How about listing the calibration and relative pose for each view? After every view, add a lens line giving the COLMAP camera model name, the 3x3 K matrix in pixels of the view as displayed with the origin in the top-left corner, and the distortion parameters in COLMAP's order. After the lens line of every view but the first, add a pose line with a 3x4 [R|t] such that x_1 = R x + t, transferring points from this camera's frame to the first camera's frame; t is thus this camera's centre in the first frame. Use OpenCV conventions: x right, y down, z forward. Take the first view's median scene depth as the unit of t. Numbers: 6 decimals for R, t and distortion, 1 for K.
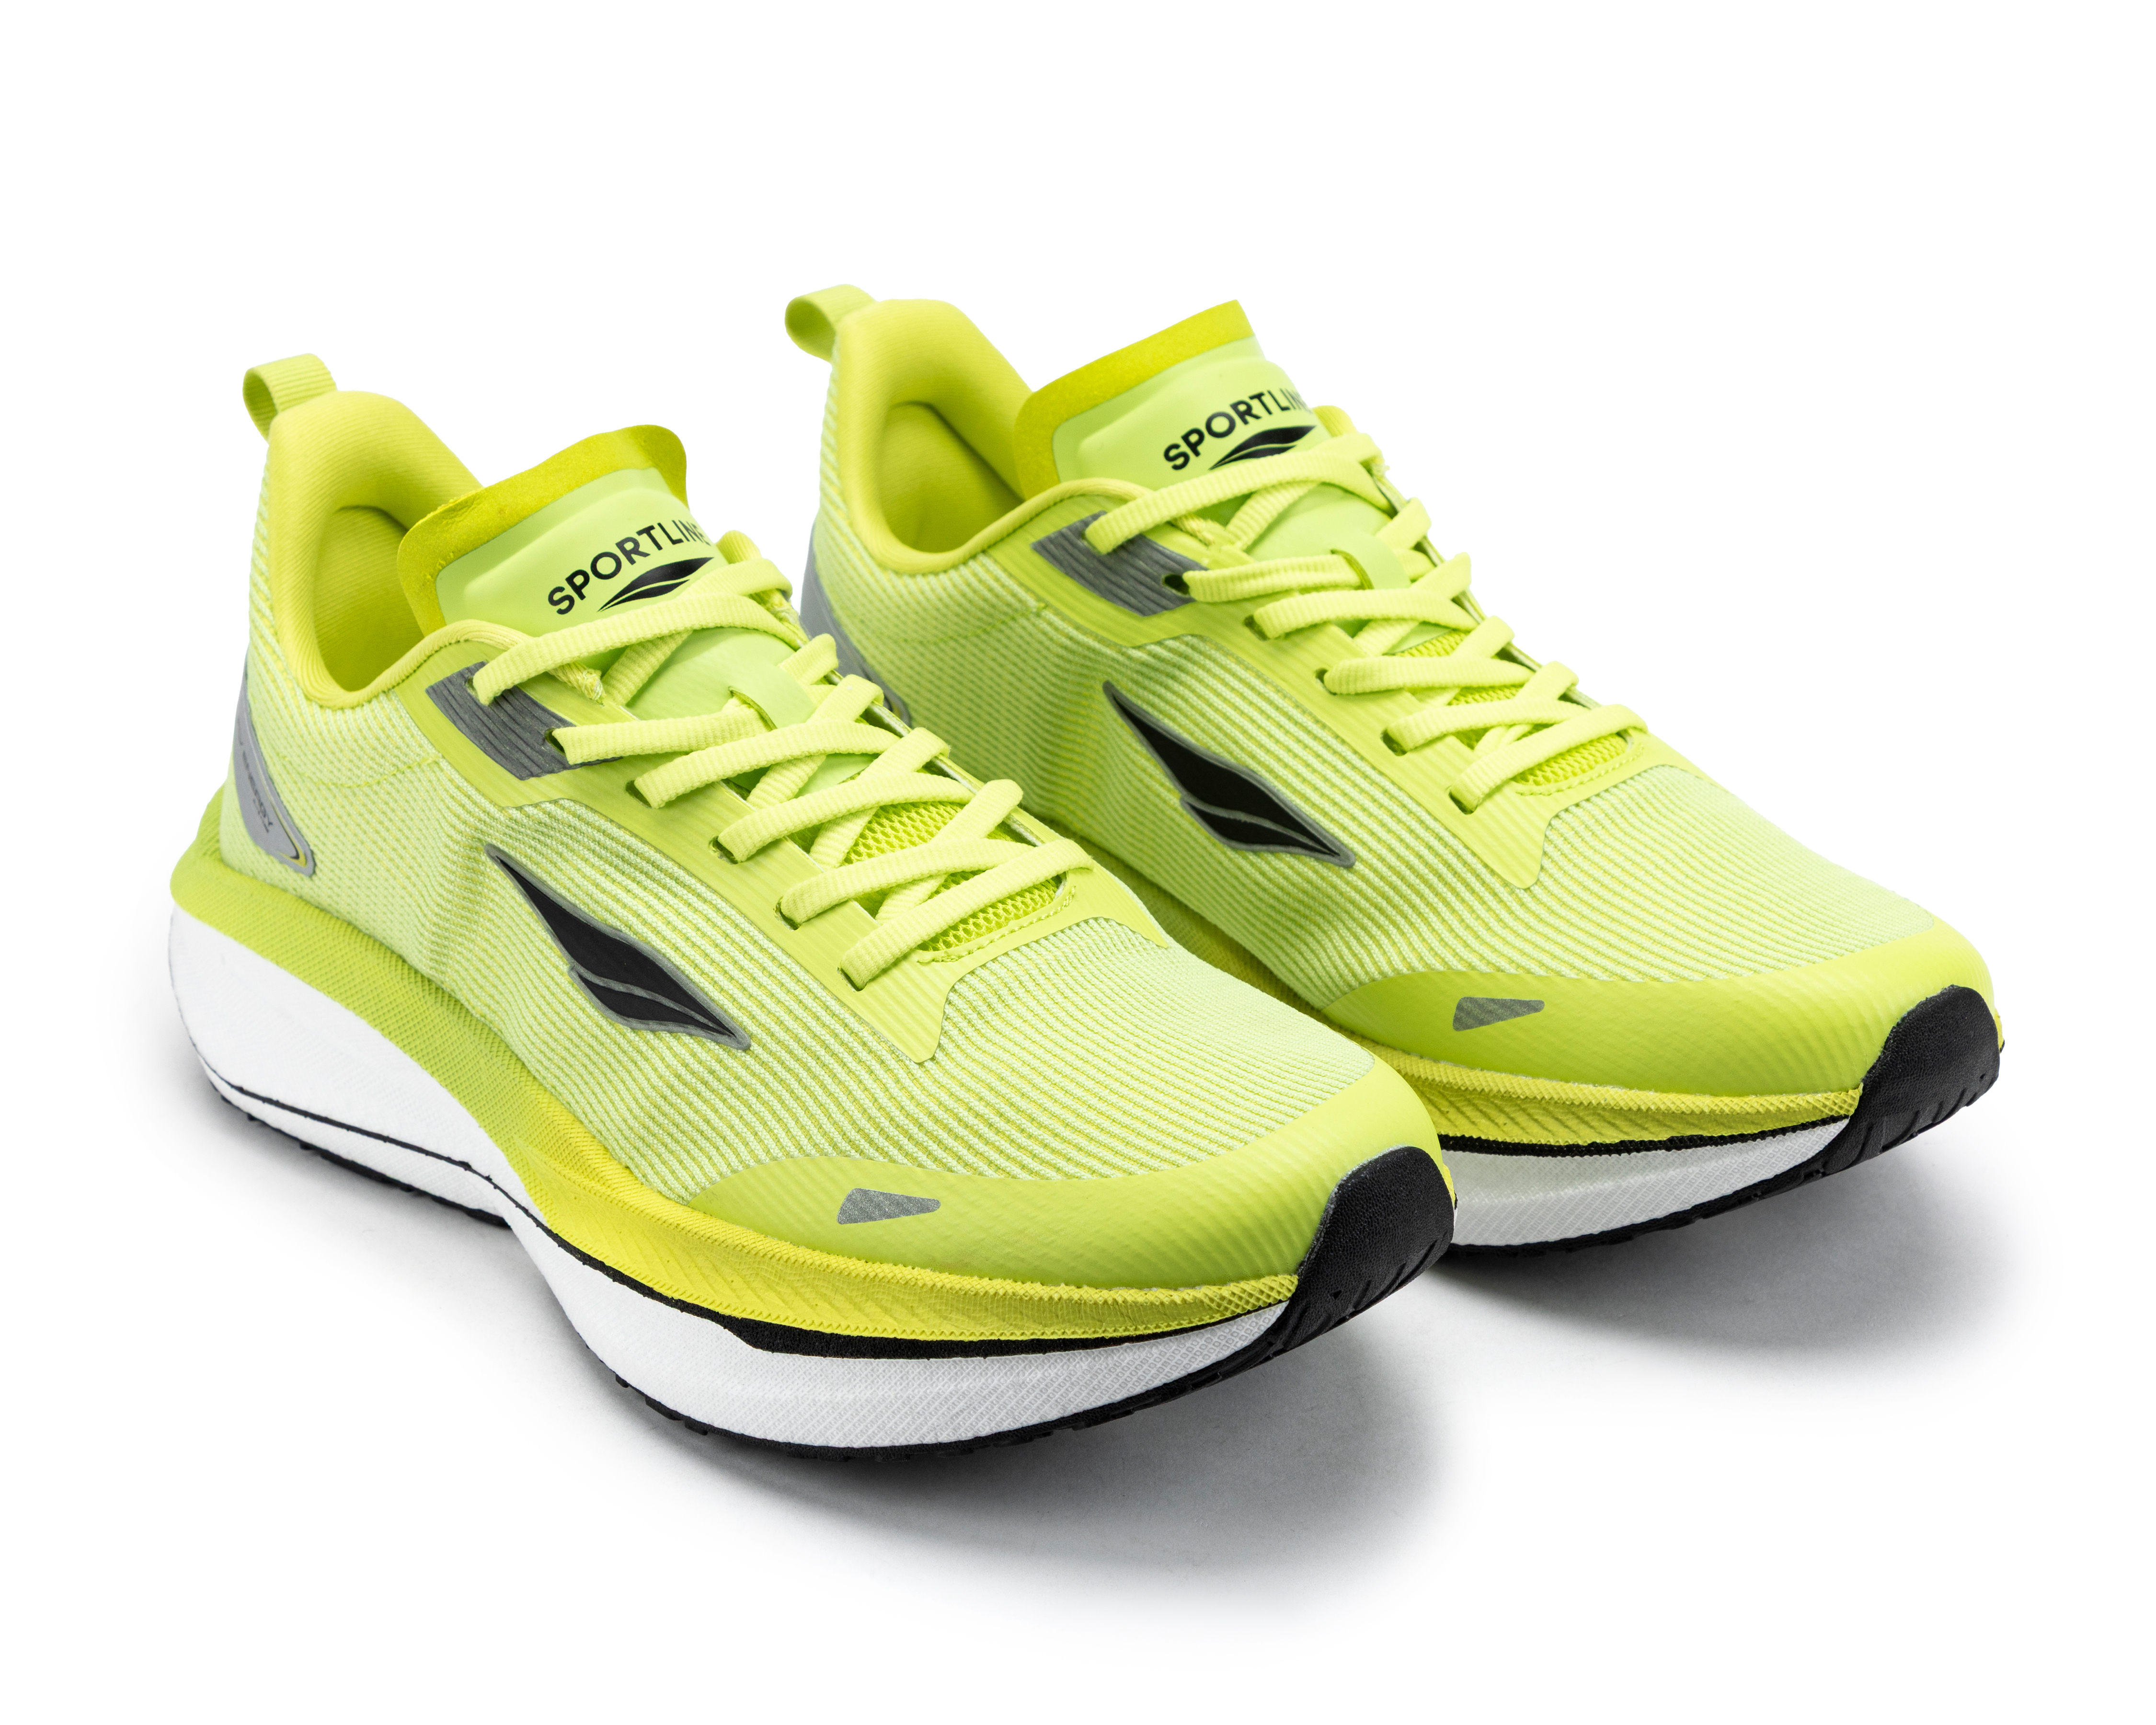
lens RADIAL K [[4391.1, 0, 1078.0], [0, 4391.1, 862.5], [0, 0, 1]] dist [0.024971, -0.173337]
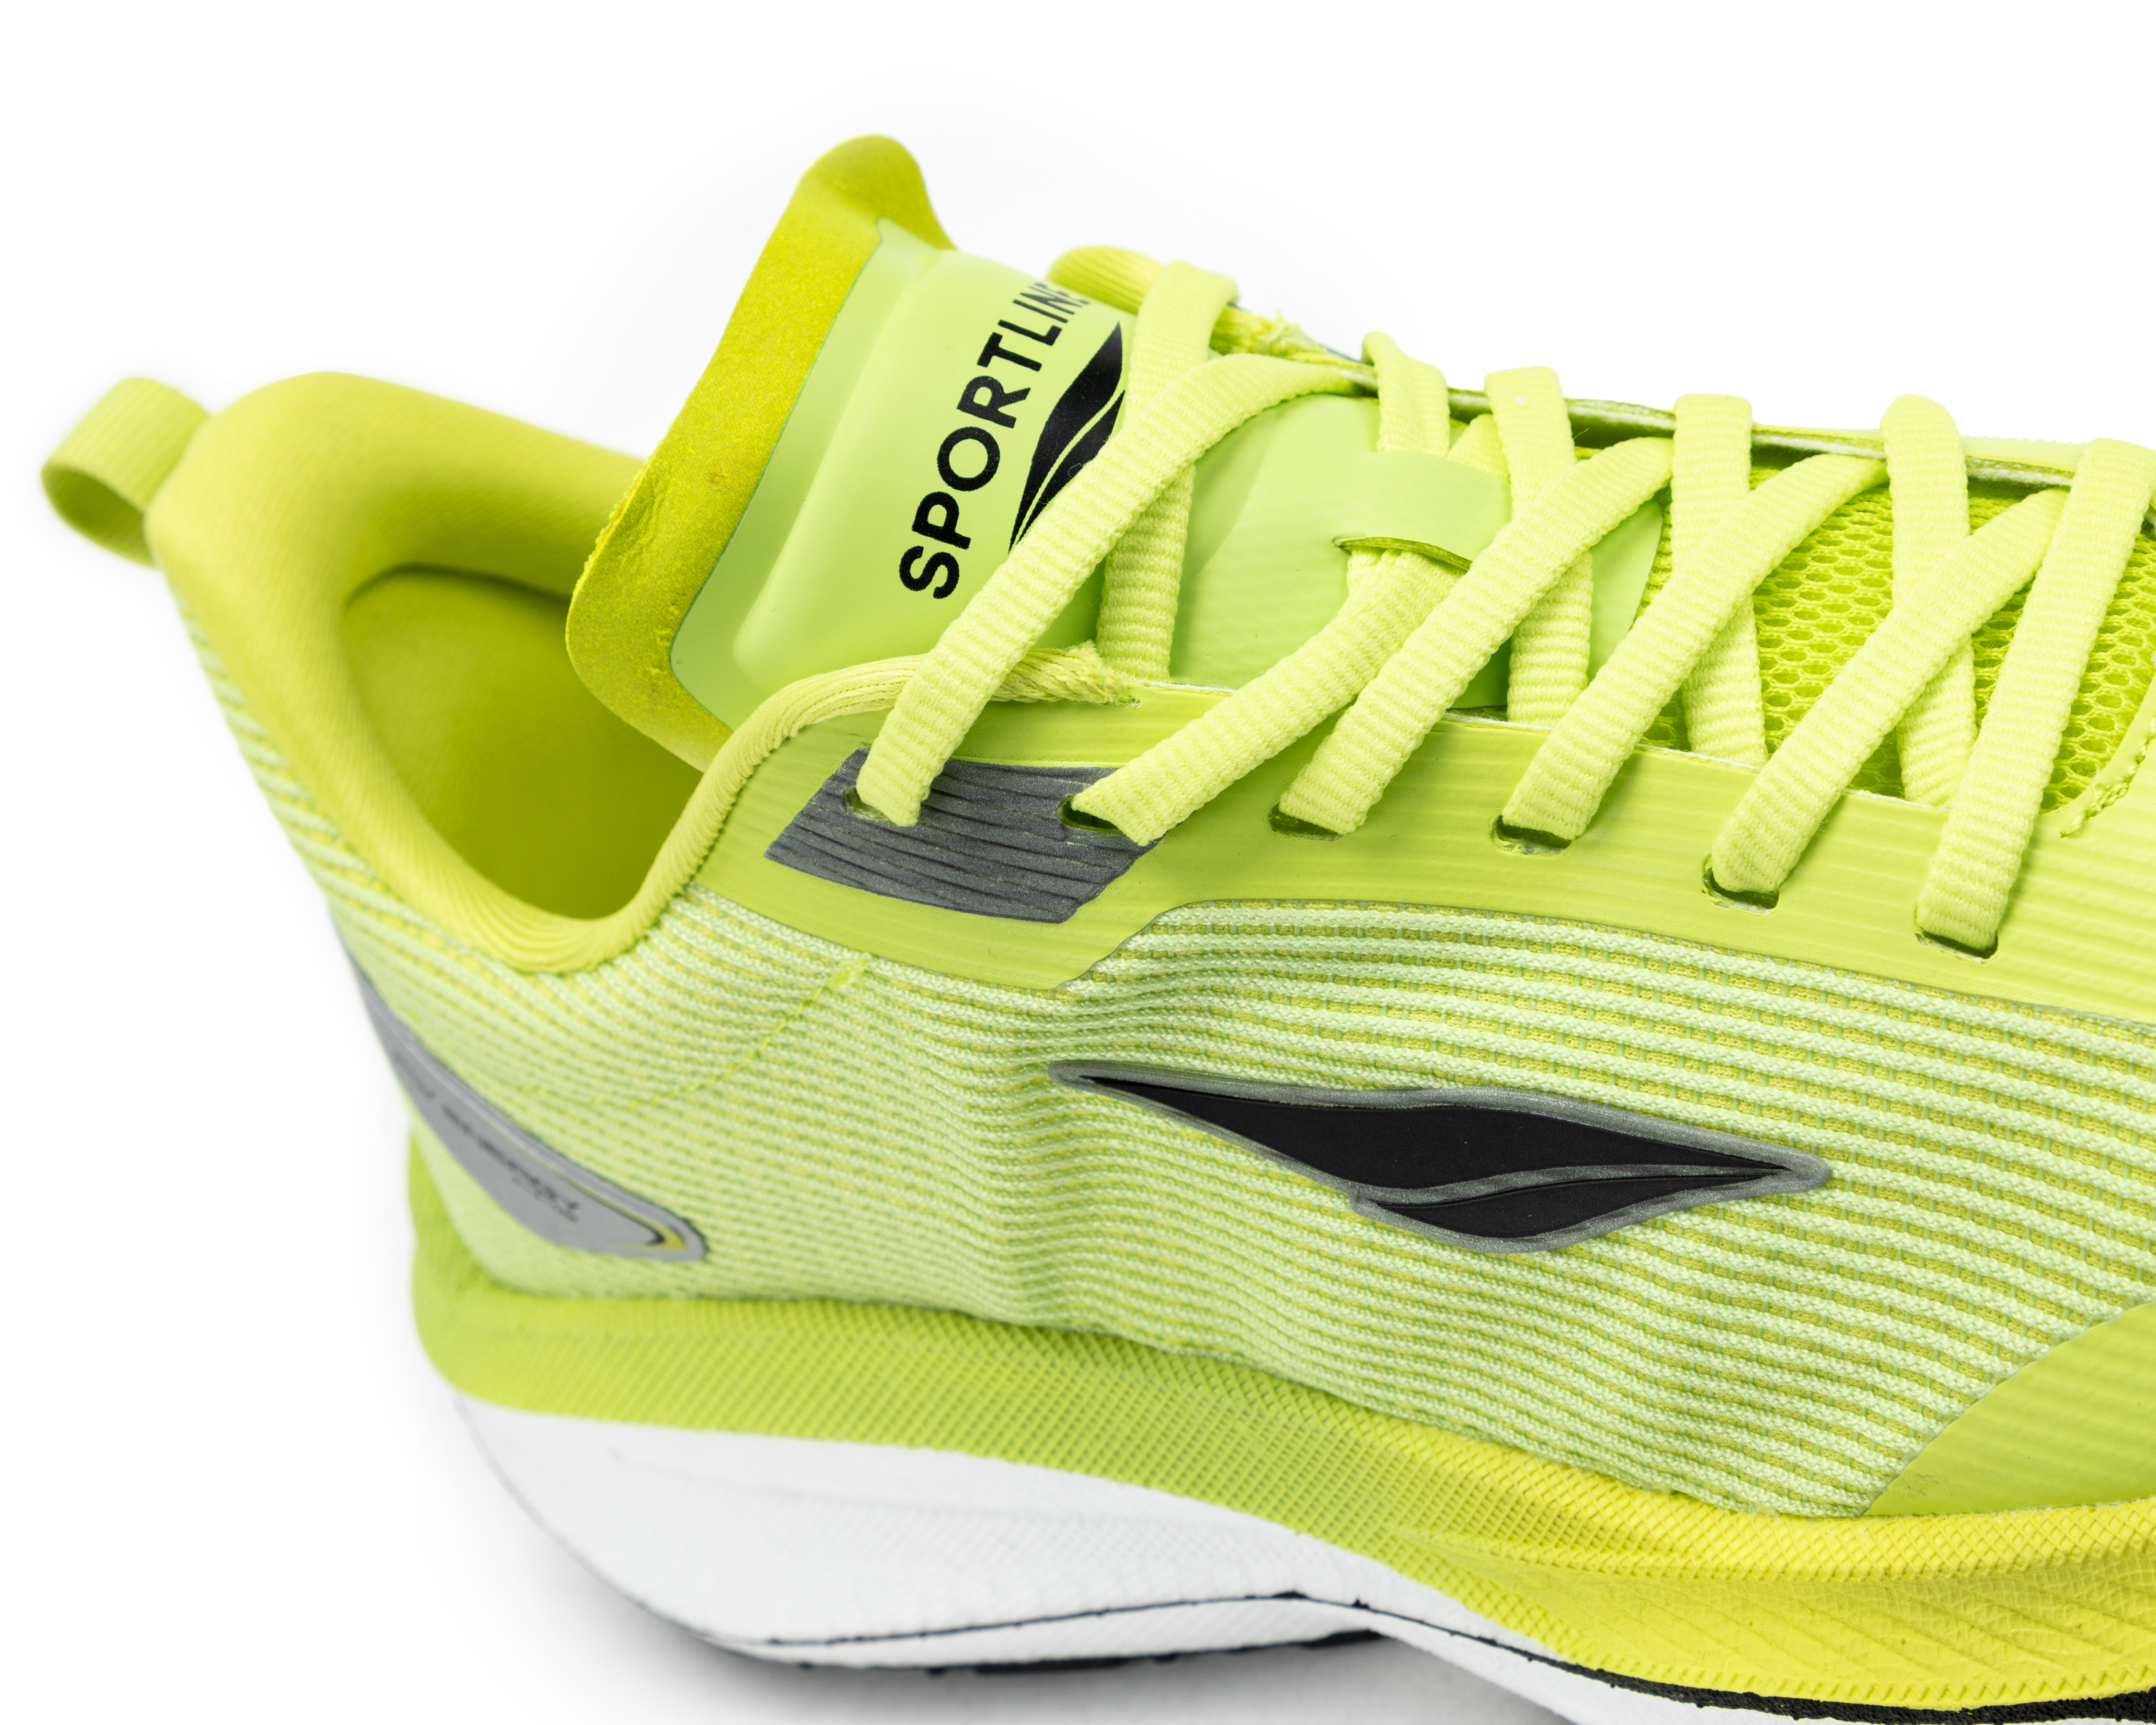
lens RADIAL K [[4391.1, 0, 1078.0], [0, 4391.1, 862.5], [0, 0, 1]] dist [0.024971, -0.173337]
pose [[0.855908, -0.517032, 0.009942, -0.128645], [0.512240, 0.850299, 0.120837, -0.082527], [-0.070930, -0.098333, 0.992623, 0.533760]]
